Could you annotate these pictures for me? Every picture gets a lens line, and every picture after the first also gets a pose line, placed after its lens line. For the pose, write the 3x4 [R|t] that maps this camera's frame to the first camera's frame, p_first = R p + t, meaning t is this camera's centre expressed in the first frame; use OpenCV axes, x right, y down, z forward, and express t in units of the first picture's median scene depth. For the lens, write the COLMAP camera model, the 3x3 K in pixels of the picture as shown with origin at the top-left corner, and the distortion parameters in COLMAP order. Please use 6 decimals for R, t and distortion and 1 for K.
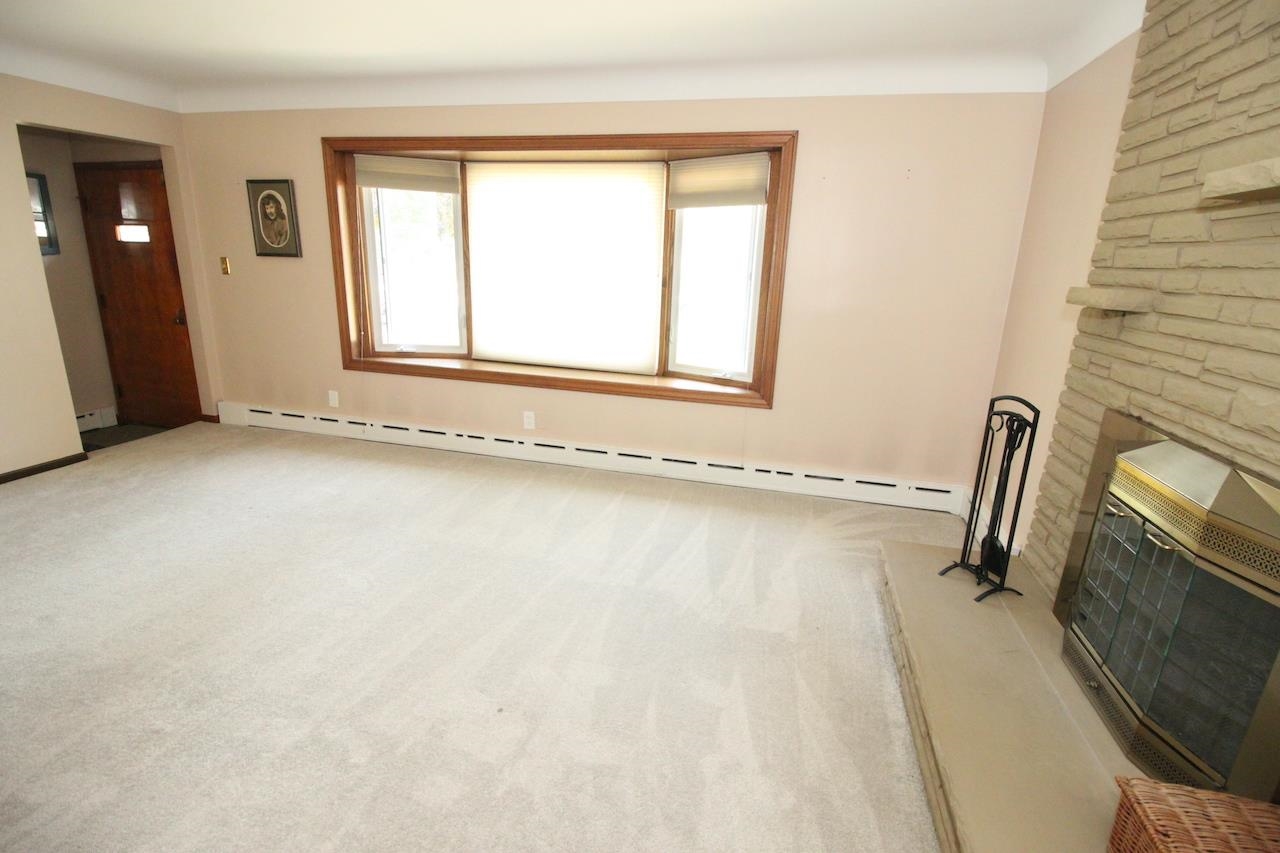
lens RADIAL K [[592.7, 0, 641.4], [0, 592.7, 425.4], [0, 0, 1]] dist [0.005540, -0.016772]
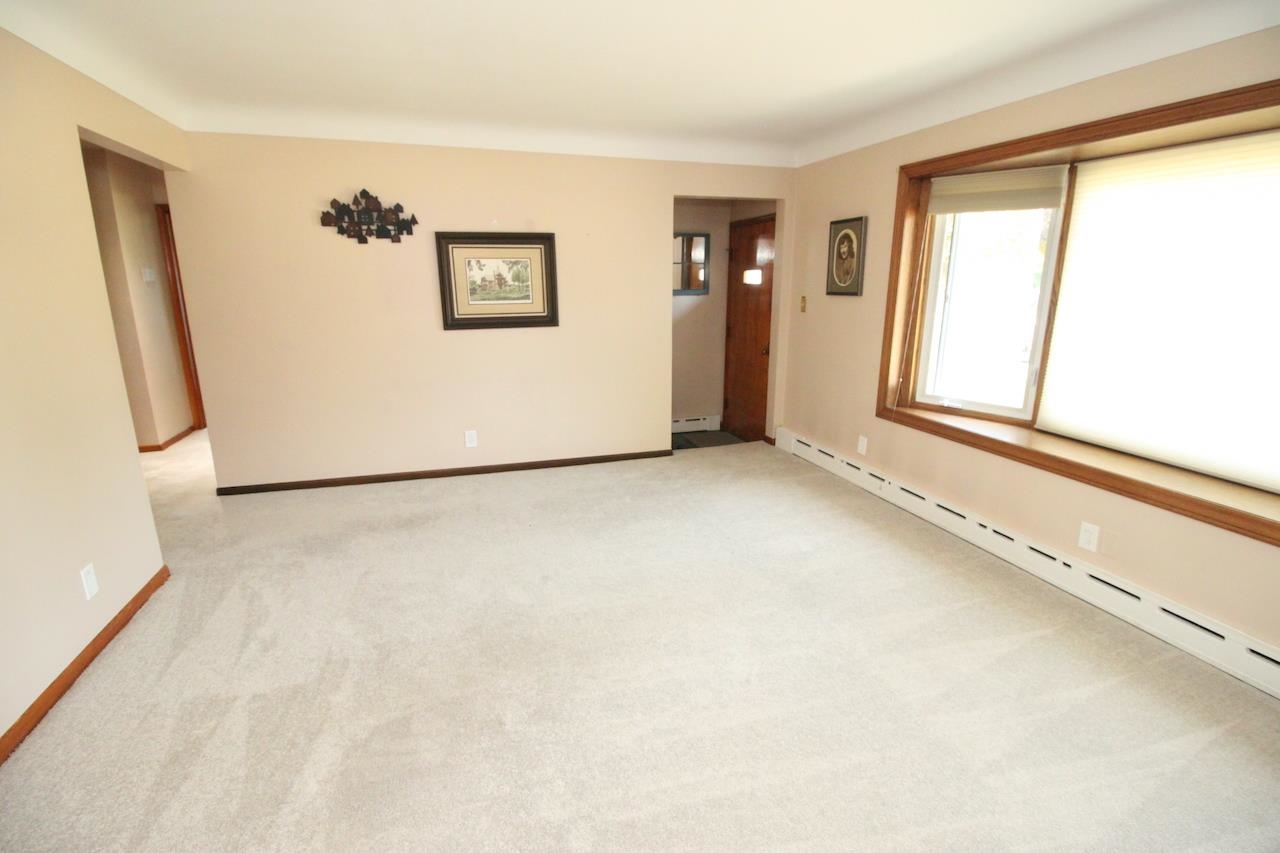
lens RADIAL K [[592.7, 0, 641.4], [0, 592.7, 425.4], [0, 0, 1]] dist [0.005540, -0.016772]
pose [[0.532707, 0.166162, -0.829827, 0.068605], [-0.206135, 0.976481, 0.063200, -0.067178], [0.820812, 0.137389, 0.554430, 0.207432]]
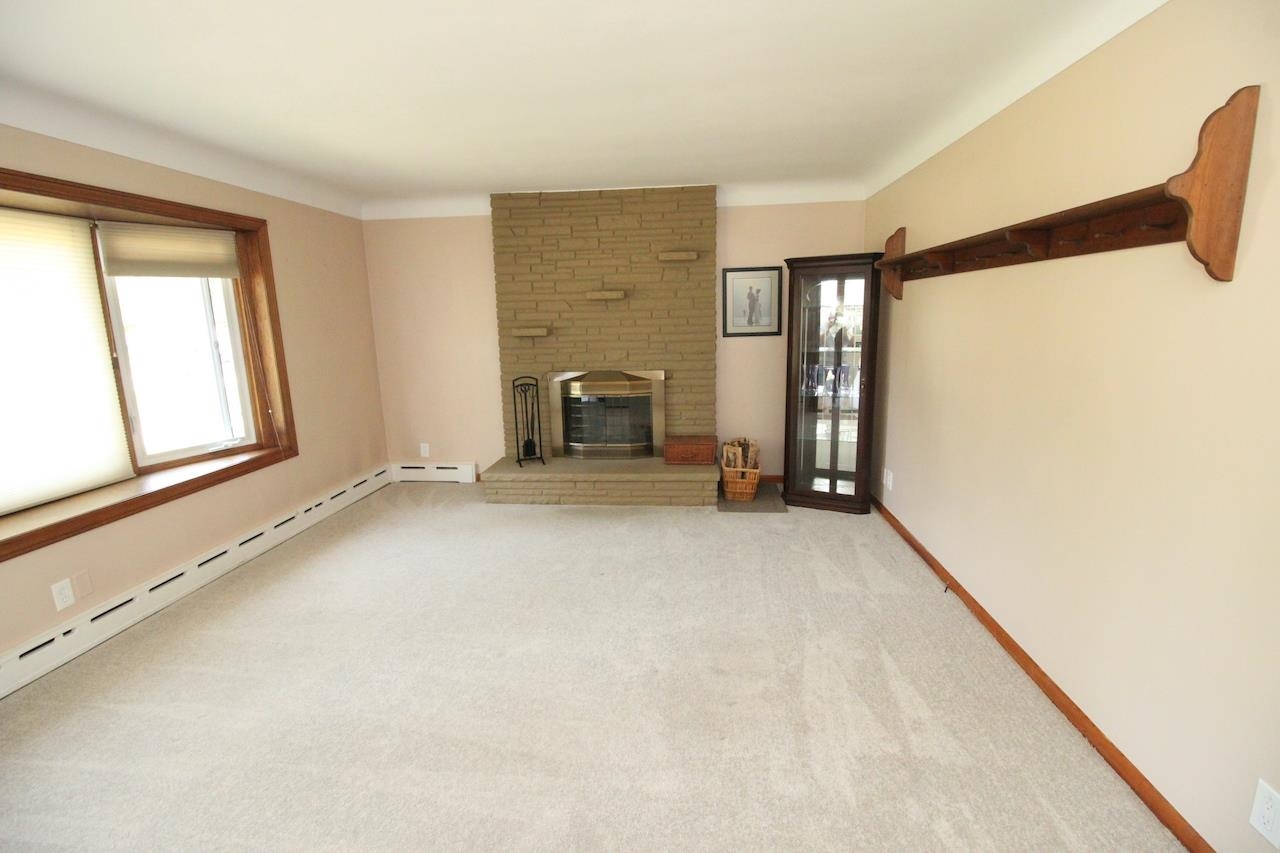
lens RADIAL K [[592.7, 0, 641.4], [0, 592.7, 425.4], [0, 0, 1]] dist [0.005540, -0.016772]
pose [[-0.149485, -0.213344, 0.965473, -0.834847], [0.292975, 0.923039, 0.249328, -0.147922], [-0.944362, 0.320130, -0.075476, 0.396397]]
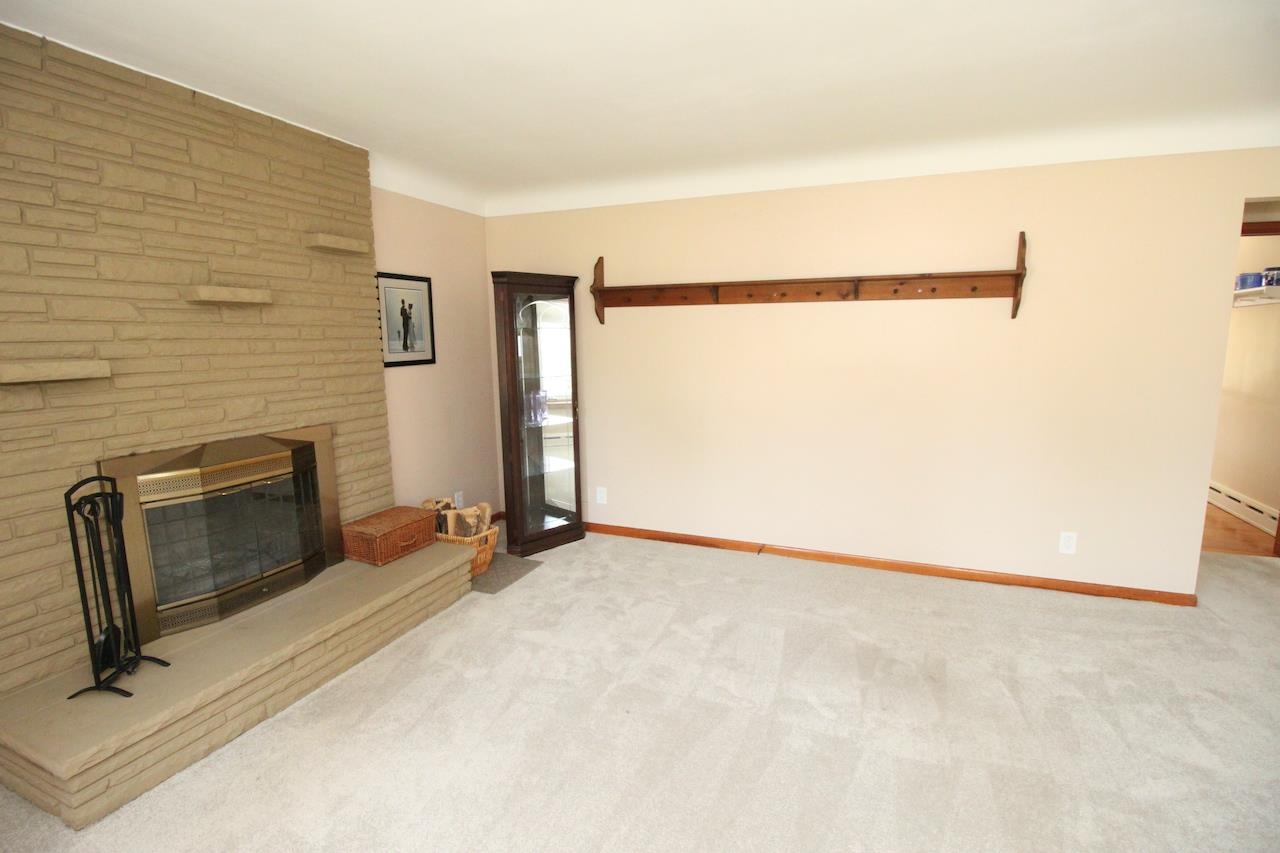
lens RADIAL K [[592.7, 0, 641.4], [0, 592.7, 425.4], [0, 0, 1]] dist [0.005540, -0.016772]
pose [[-0.989676, -0.049108, 0.134646, -0.170801], [0.012150, 0.907336, 0.420232, -0.239419], [-0.142805, 0.417529, -0.897372, 0.821206]]
